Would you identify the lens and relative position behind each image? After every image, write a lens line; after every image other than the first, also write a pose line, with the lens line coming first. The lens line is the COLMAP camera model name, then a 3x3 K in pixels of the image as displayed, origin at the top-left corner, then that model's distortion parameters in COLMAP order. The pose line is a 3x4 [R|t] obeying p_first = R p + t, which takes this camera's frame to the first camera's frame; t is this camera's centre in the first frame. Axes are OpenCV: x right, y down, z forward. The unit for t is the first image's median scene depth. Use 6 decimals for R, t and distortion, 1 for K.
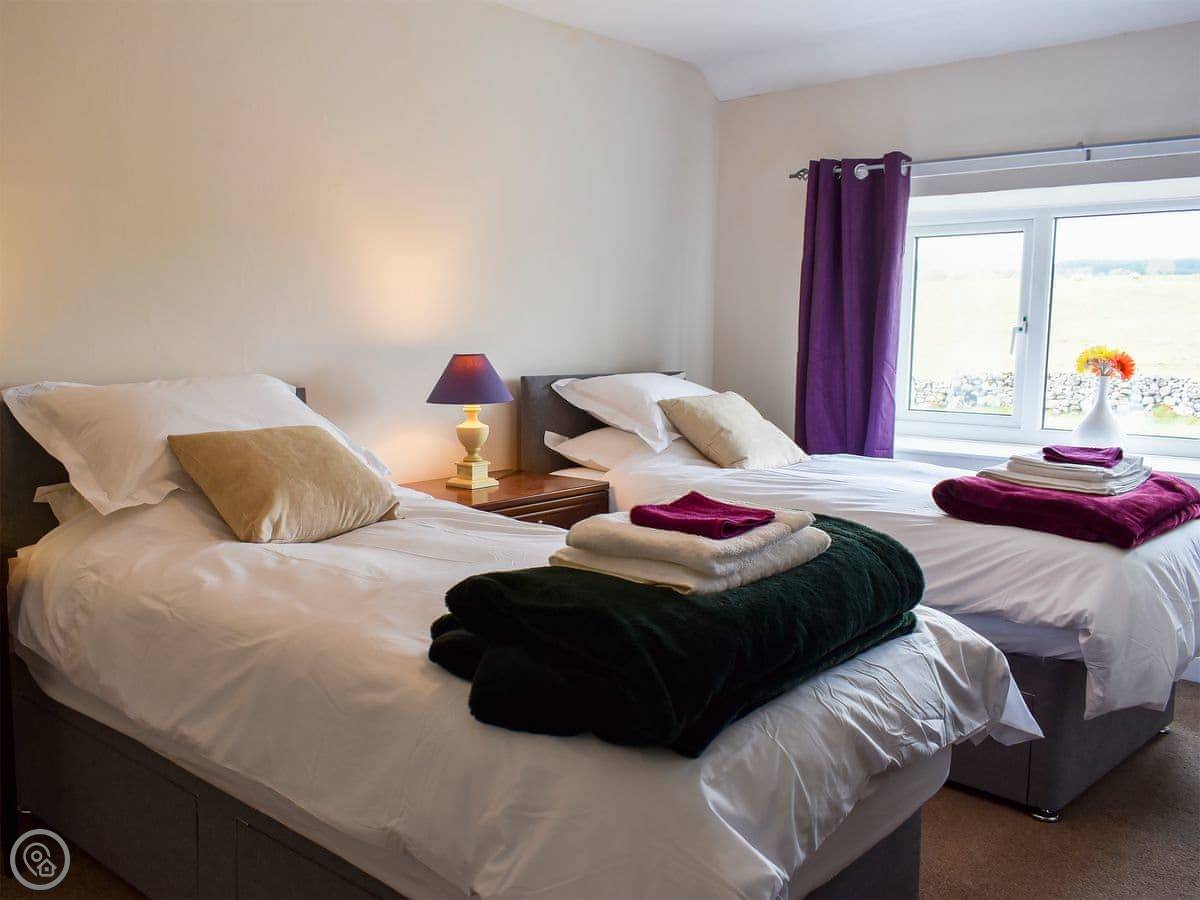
lens RADIAL K [[1082.8, 0, 600.0], [0, 1082.8, 450.0], [0, 0, 1]] dist [0.097785, -0.000852]
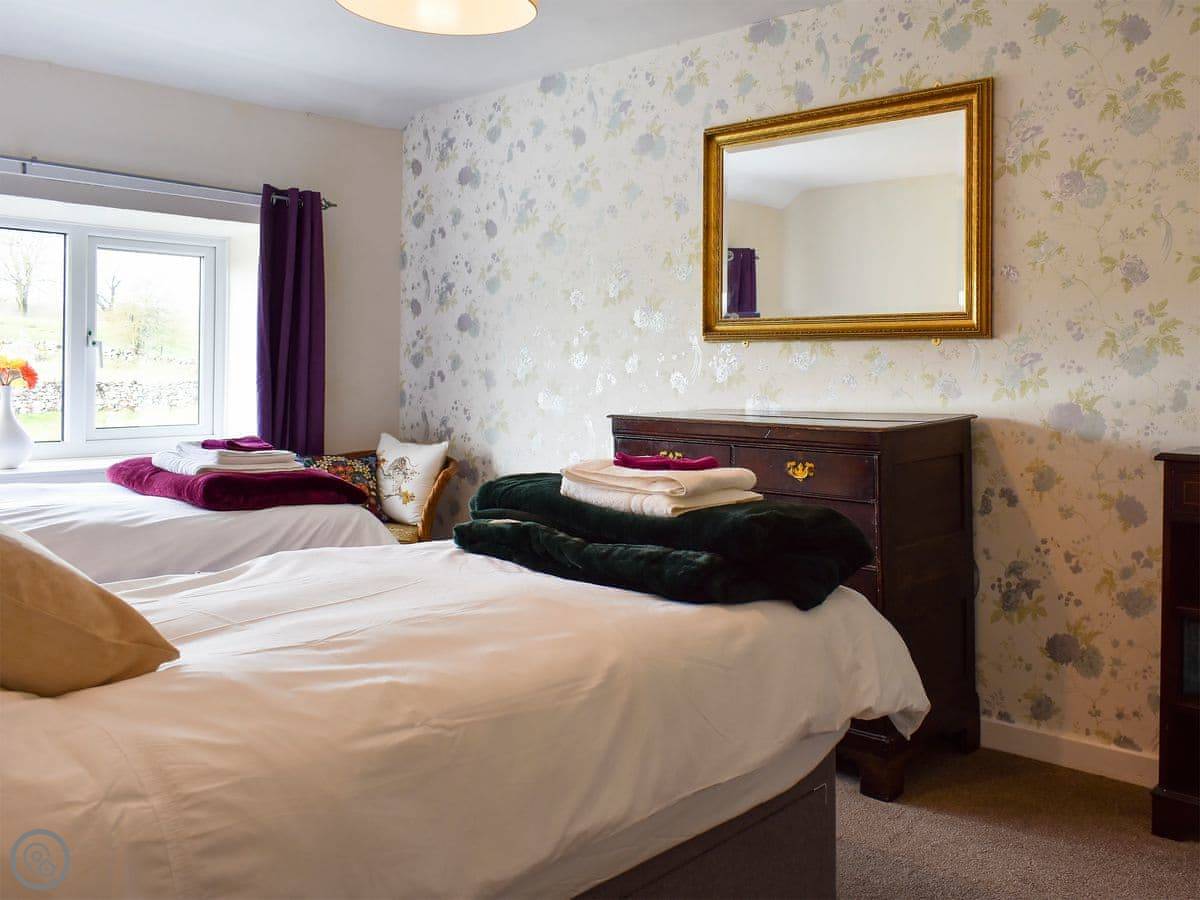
lens RADIAL K [[1053.8, 0, 600.0], [0, 1053.8, 450.0], [0, 0, 1]] dist [0.003281, -0.017977]
pose [[0.019065, -0.088739, 0.995872, -0.552797], [0.117518, 0.989348, 0.085907, -0.030673], [-0.992888, 0.115395, 0.029291, 0.486552]]
